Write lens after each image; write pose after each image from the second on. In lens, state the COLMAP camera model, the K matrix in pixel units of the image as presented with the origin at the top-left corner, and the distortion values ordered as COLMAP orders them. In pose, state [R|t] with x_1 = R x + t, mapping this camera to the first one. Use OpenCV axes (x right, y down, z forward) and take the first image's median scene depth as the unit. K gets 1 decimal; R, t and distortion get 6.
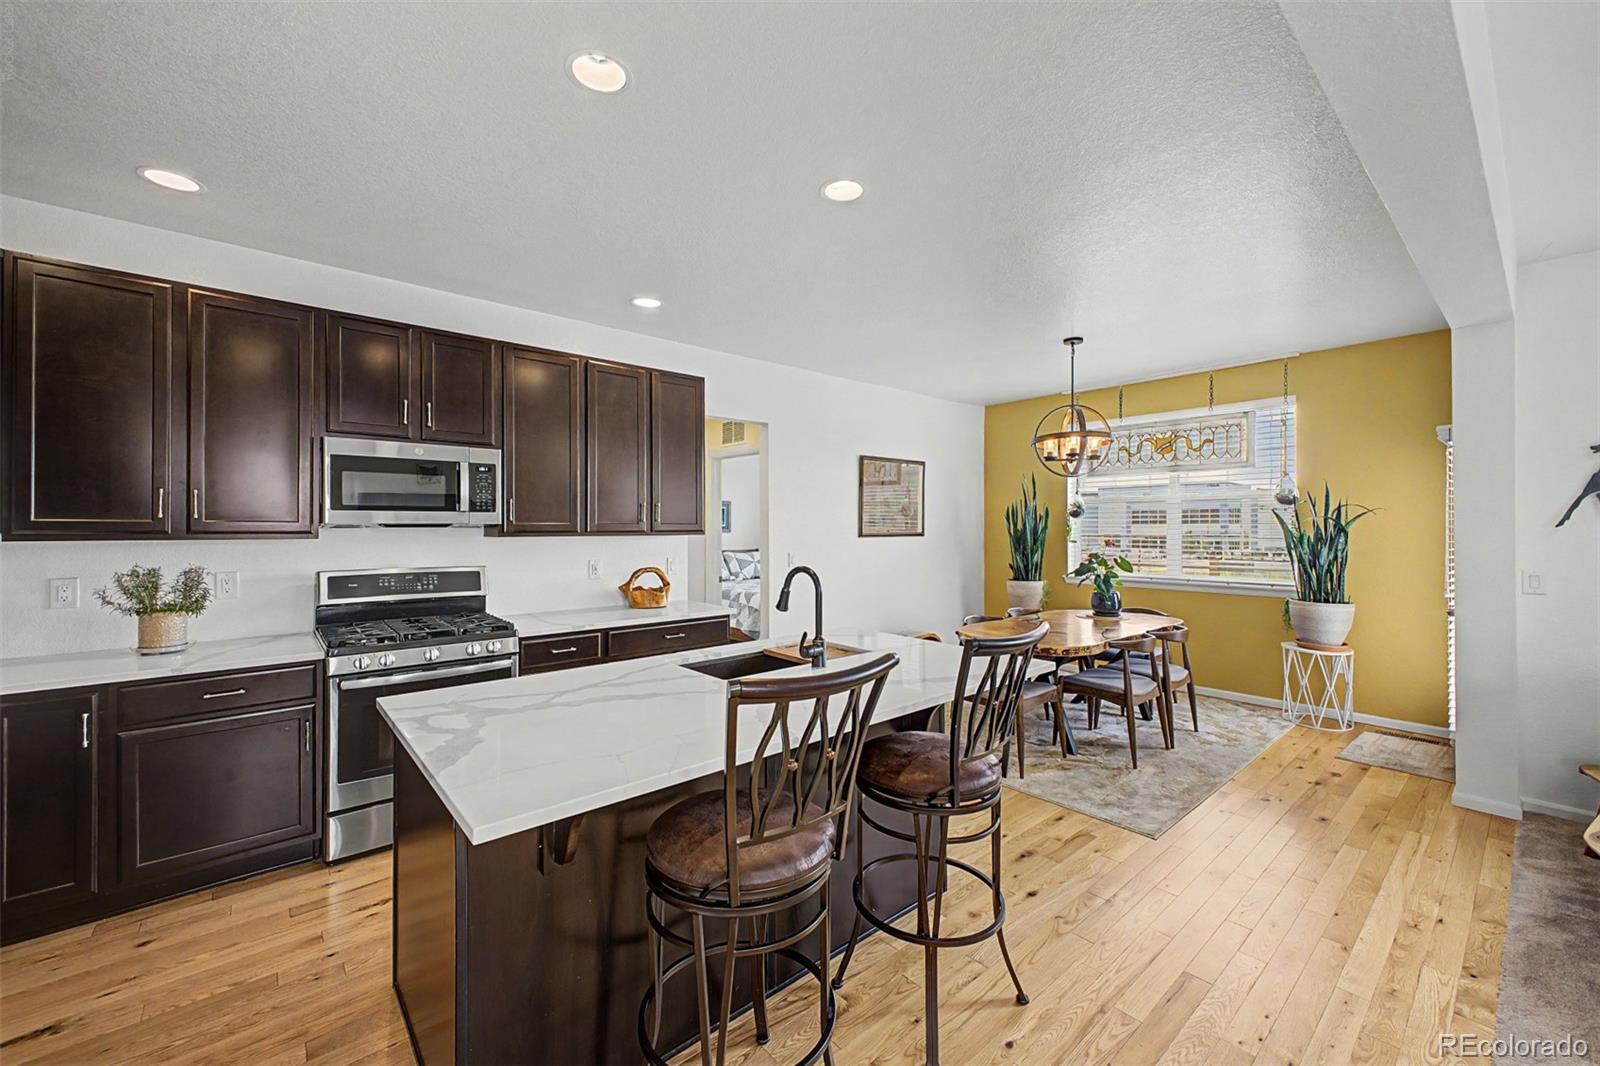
lens RADIAL K [[639.0, 0, 810.0], [0, 639.0, 527.3], [0, 0, 1]] dist [-0.000182, -0.000403]
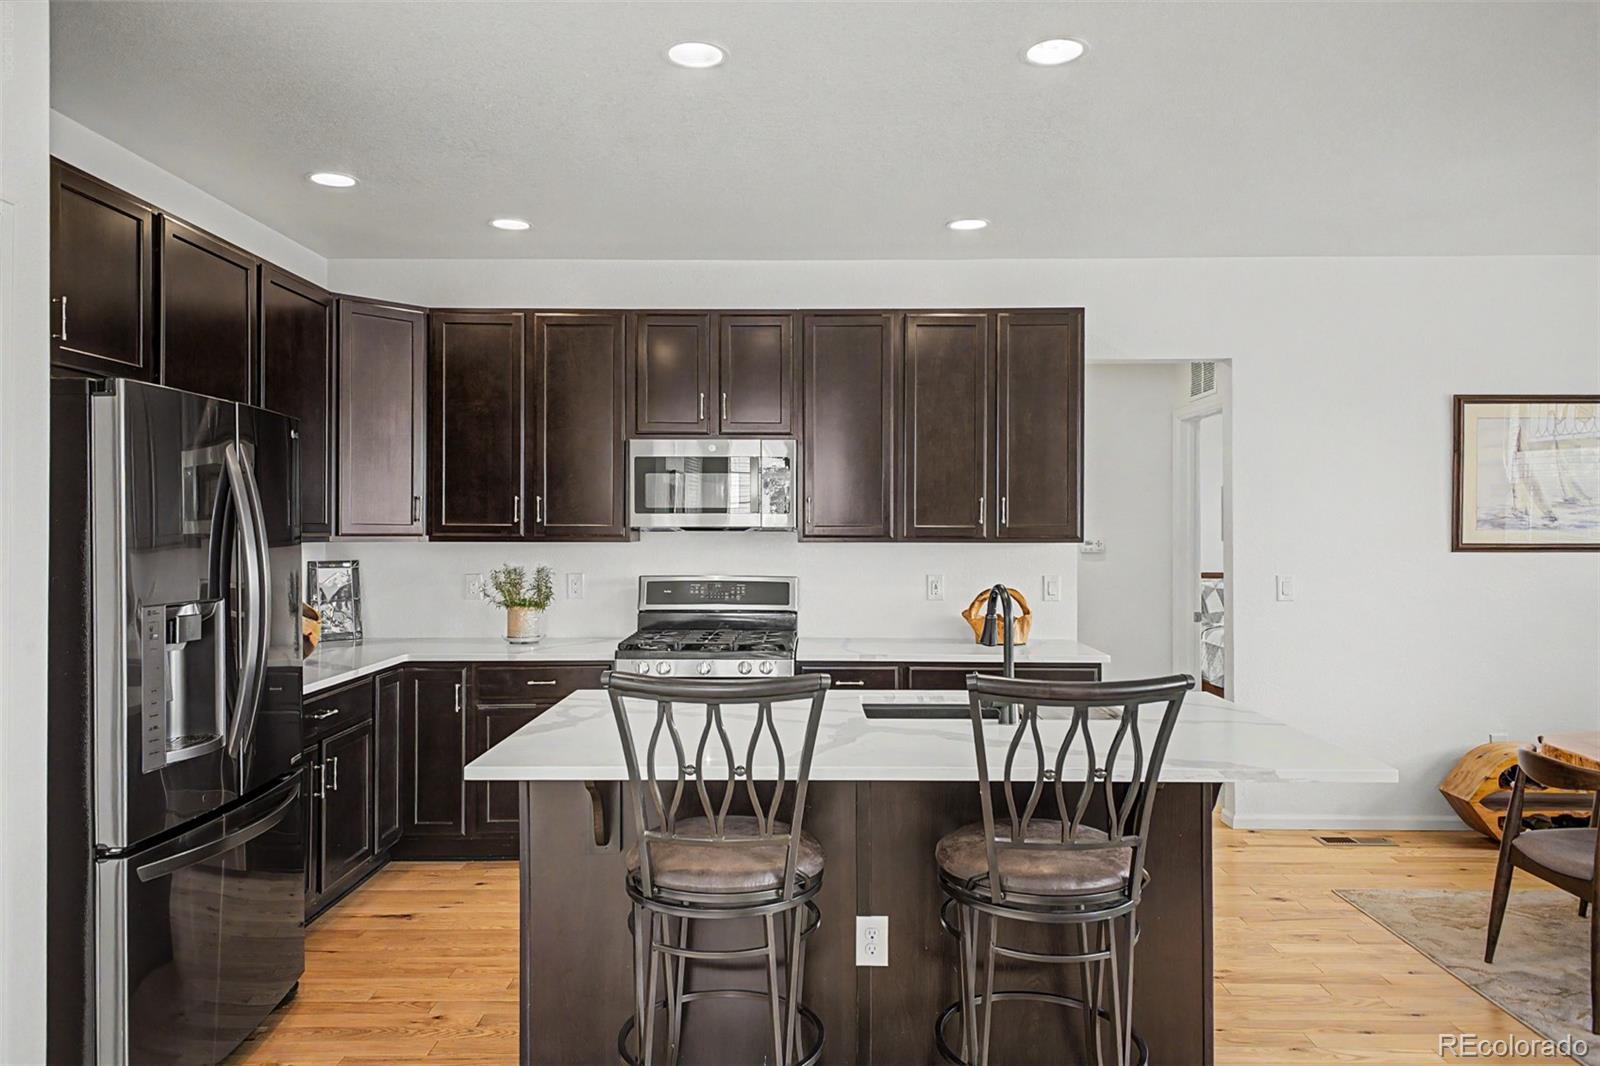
lens RADIAL K [[1073.5, 0, 799.6], [0, 1073.5, 530.7], [0, 0, 1]] dist [0.007526, -0.001368]
pose [[0.737279, 0.002608, -0.675584, 0.516131], [-0.002144, 0.999997, 0.001521, -0.002868], [0.675585, 0.000328, 0.737282, -0.046894]]
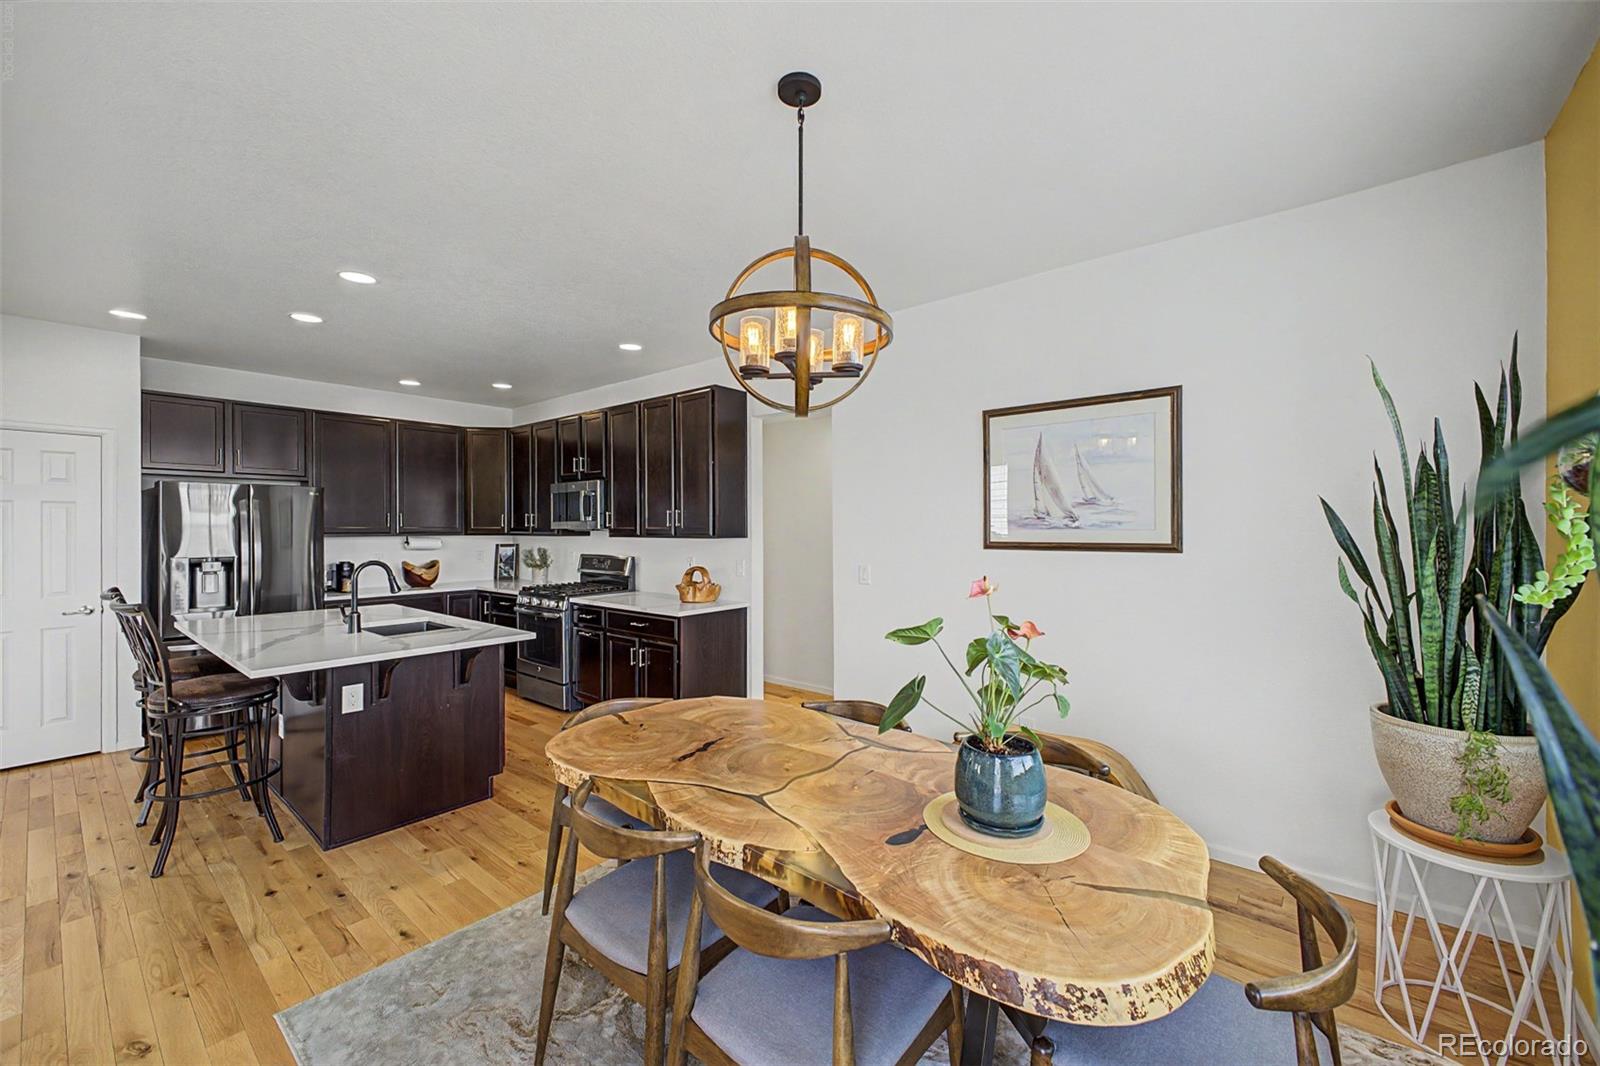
lens RADIAL K [[639.0, 0, 803.0], [0, 639.0, 531.4], [0, 0, 1]] dist [-0.000182, -0.000403]
pose [[0.145796, -0.001598, -0.989313, 1.191409], [-0.004408, 0.999988, -0.002264, 0.003245], [0.989305, 0.004691, 0.145787, 1.364406]]
